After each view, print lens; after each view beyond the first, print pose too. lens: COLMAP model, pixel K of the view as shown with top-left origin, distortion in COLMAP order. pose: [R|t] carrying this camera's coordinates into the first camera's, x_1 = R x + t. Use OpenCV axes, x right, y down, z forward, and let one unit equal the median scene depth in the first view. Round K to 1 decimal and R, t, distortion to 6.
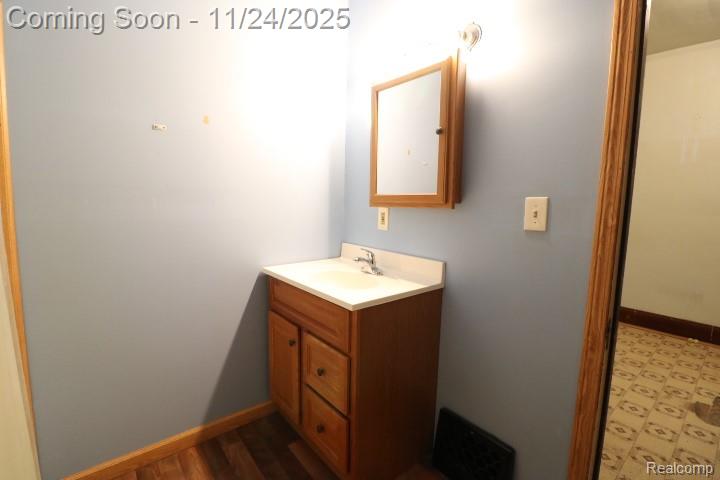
lens RADIAL K [[332.9, 0, 359.7], [0, 332.9, 237.4], [0, 0, 1]] dist [-0.016600, -0.002247]
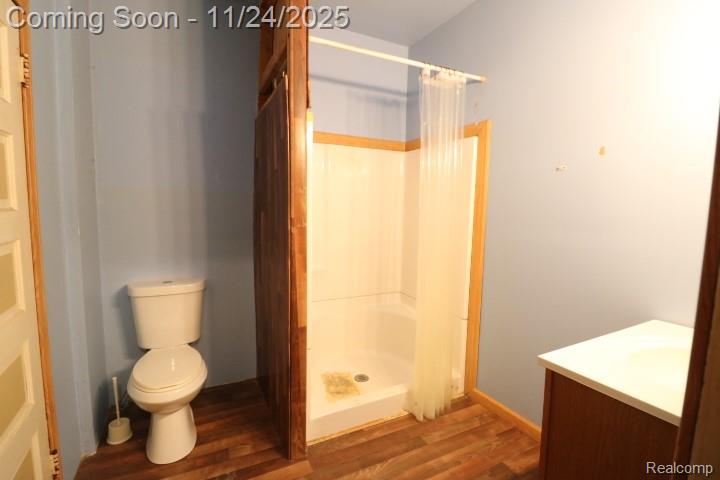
lens RADIAL K [[332.9, 0, 359.0], [0, 332.9, 241.0], [0, 0, 1]] dist [-0.016600, -0.002247]
pose [[-0.217668, 0.078382, -0.972870, 0.705323], [-0.129612, 0.985621, 0.108408, -0.101927], [0.967379, 0.149692, -0.204379, 0.545090]]
